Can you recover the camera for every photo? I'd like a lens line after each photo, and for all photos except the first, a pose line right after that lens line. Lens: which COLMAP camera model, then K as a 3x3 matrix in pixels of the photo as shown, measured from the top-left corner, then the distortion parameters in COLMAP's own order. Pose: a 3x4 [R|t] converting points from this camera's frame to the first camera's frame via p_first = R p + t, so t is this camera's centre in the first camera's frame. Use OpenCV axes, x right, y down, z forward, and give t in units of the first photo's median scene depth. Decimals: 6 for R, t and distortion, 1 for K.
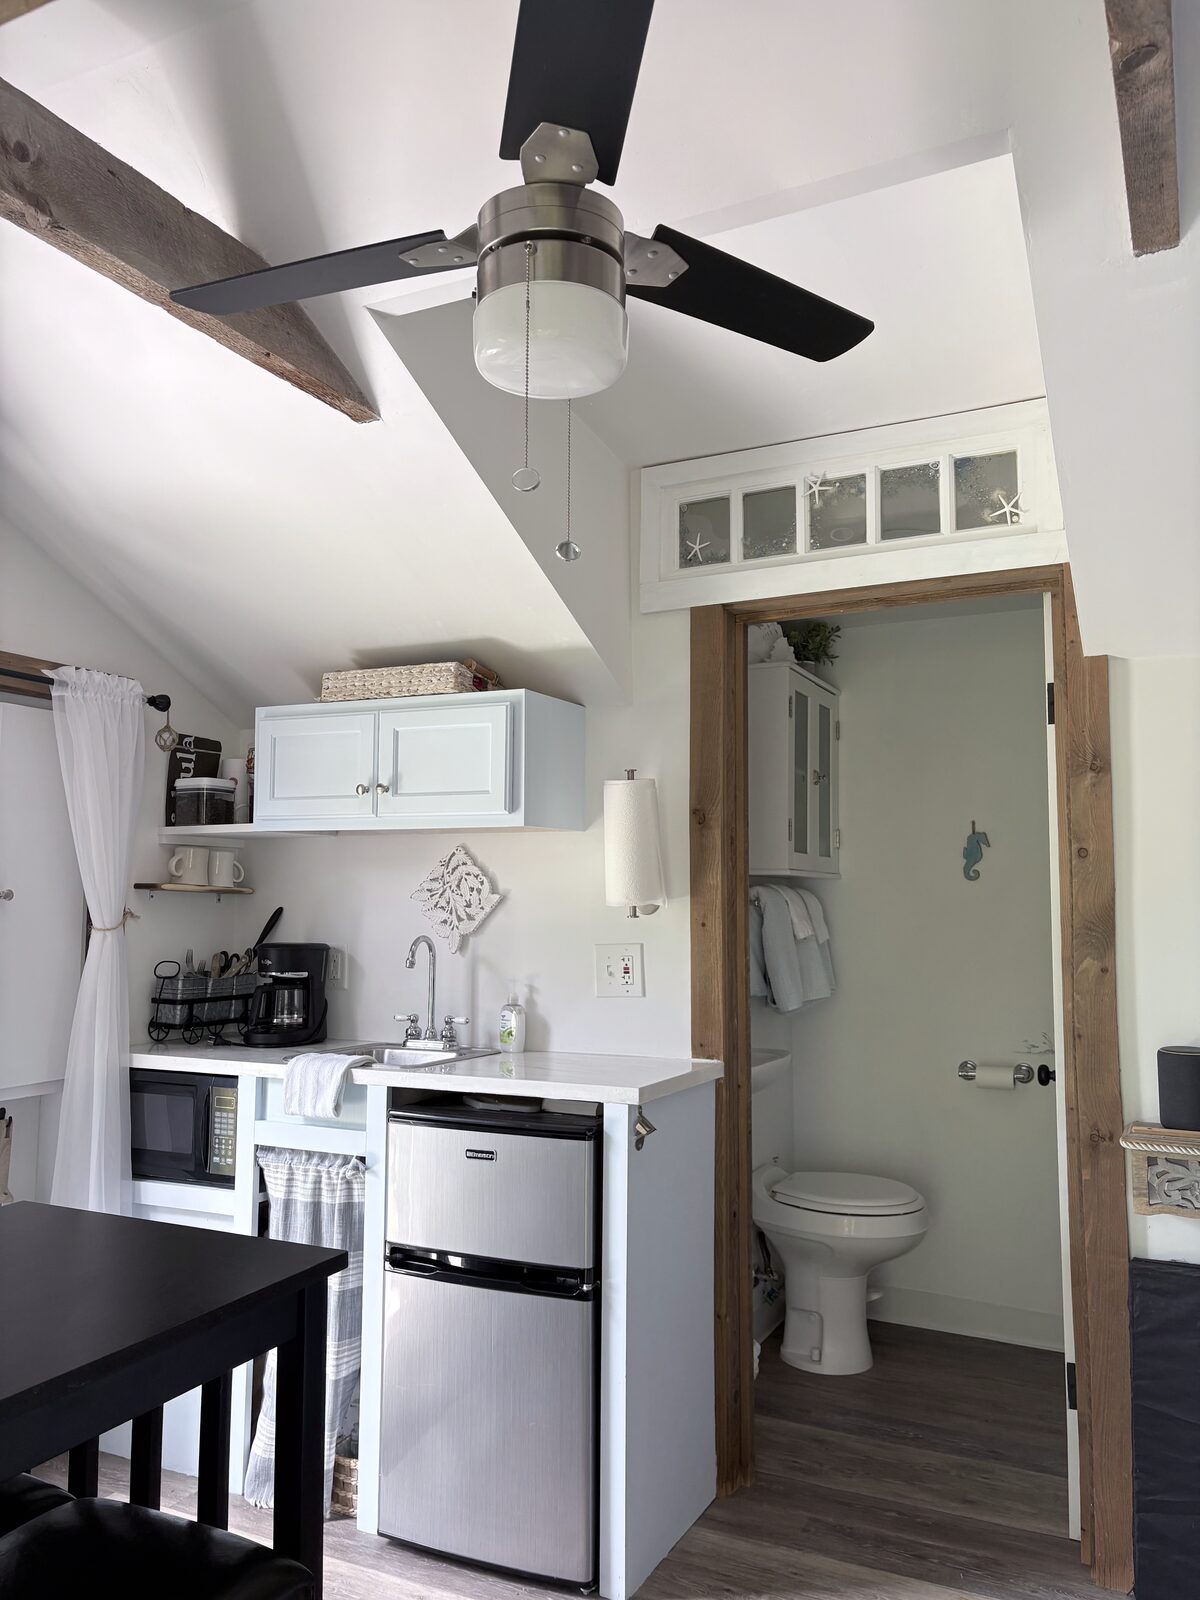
lens RADIAL K [[1220.6, 0, 628.0], [0, 1220.6, 788.5], [0, 0, 1]] dist [0.042909, -0.044175]
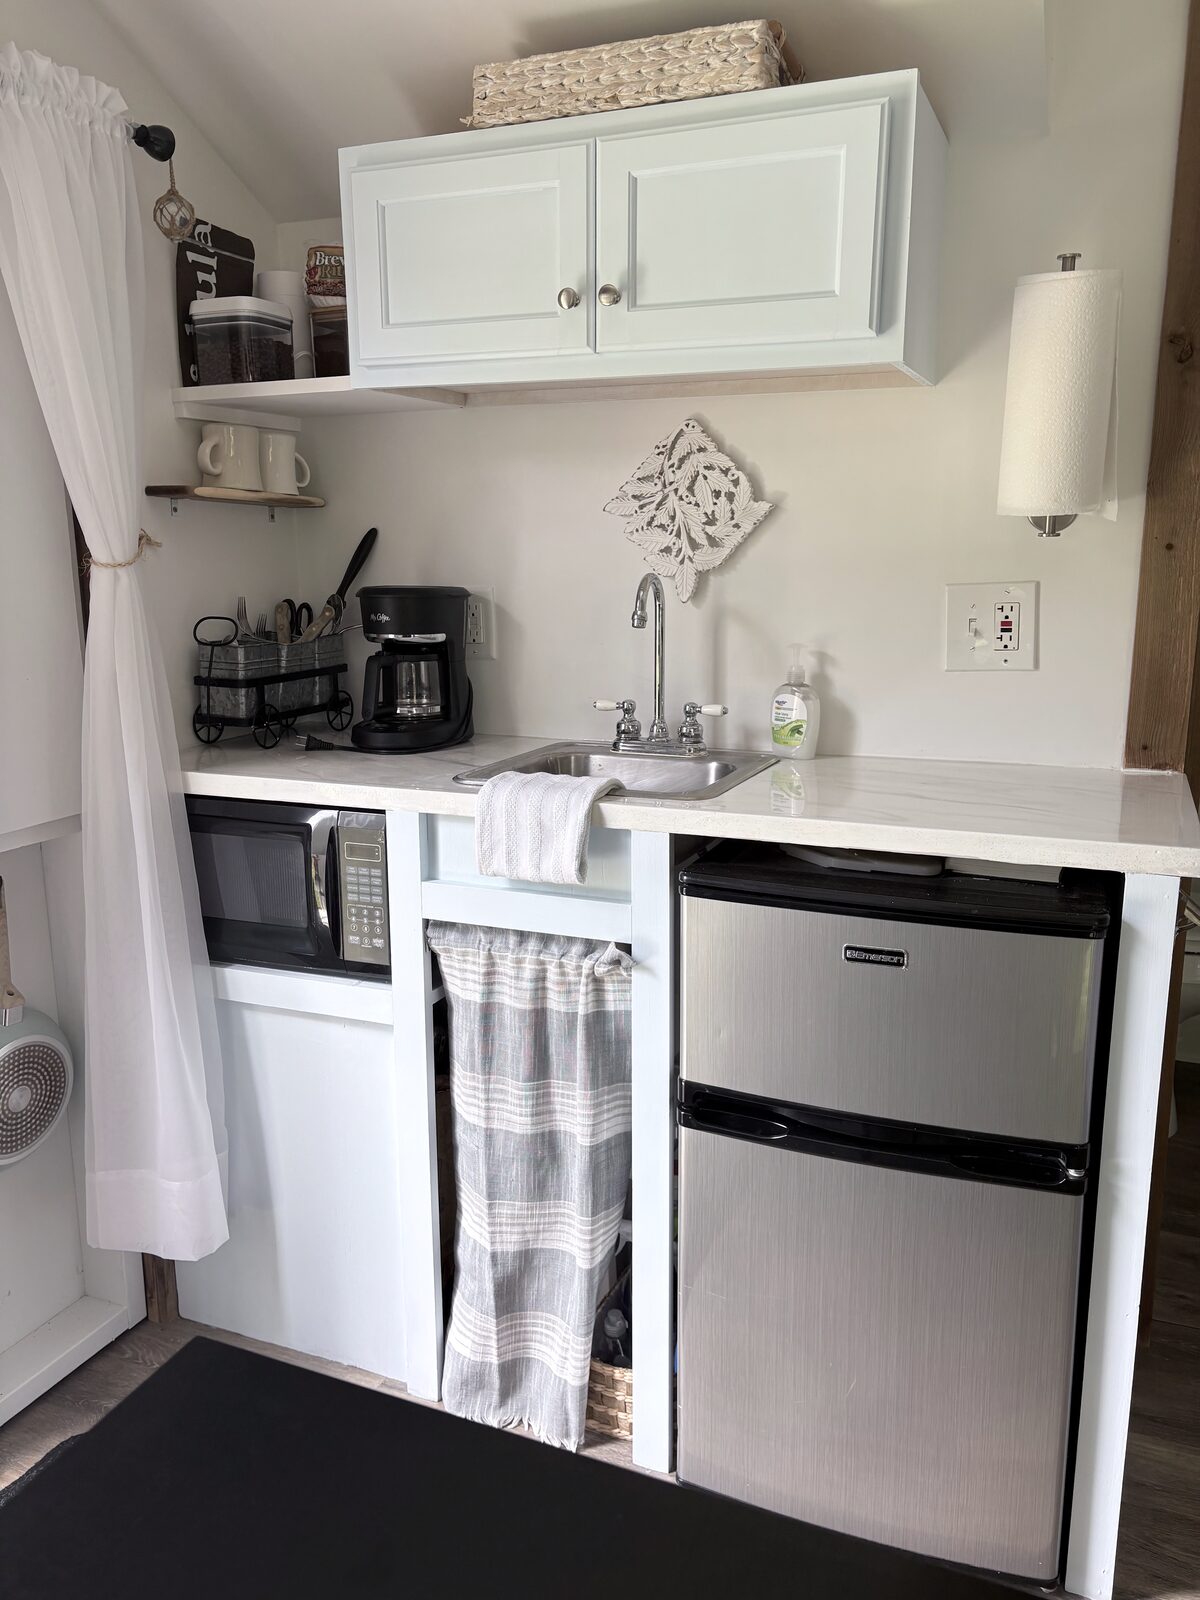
lens RADIAL K [[1220.6, 0, 601.9], [0, 1220.6, 798.1], [0, 0, 1]] dist [0.042909, -0.044175]
pose [[0.998802, -0.018481, 0.045309, -0.227513], [0.004433, 0.956304, 0.292339, 0.052503], [-0.048732, -0.291788, 0.955241, 0.408526]]
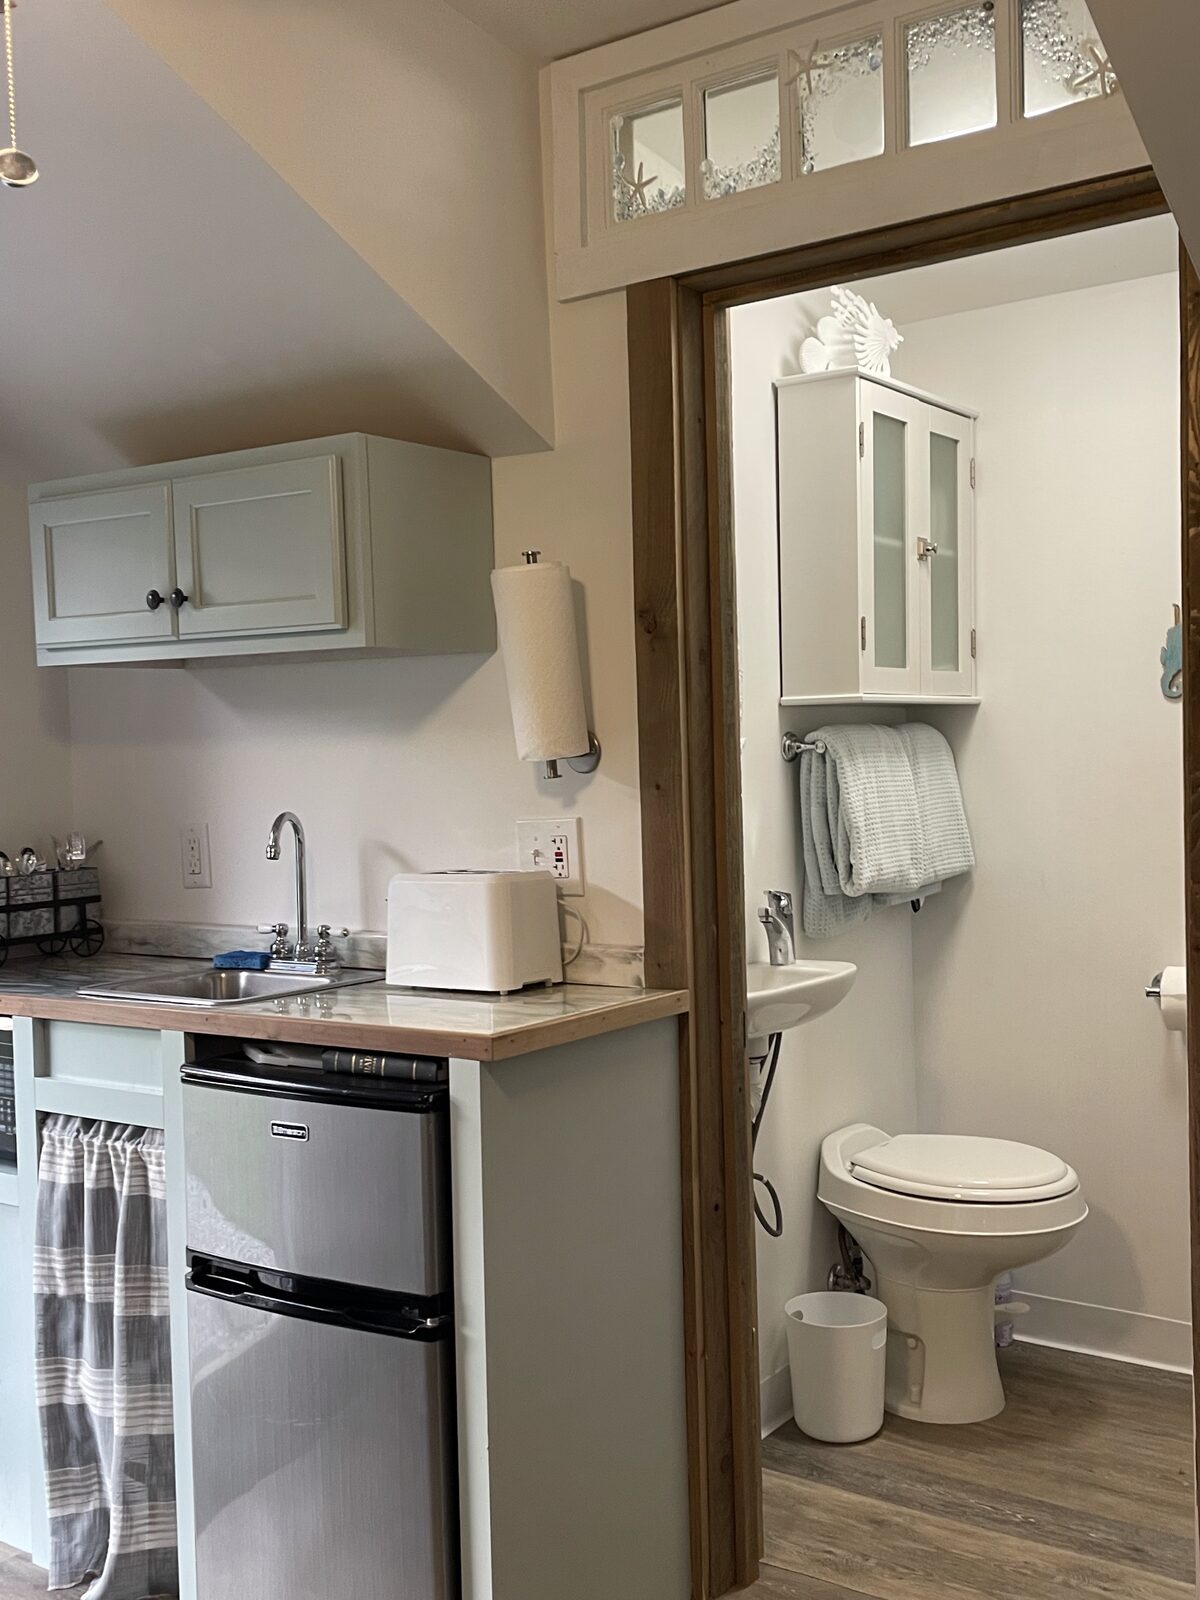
lens RADIAL K [[1668.6, 0, 677.9], [0, 1668.6, 819.4], [0, 0, 1]] dist [0.034169, 0.000000]
pose [[0.988363, -0.023923, -0.150220, 0.199382], [0.044482, 0.989843, 0.135028, 0.008759], [0.145464, -0.140138, 0.979388, 0.120159]]
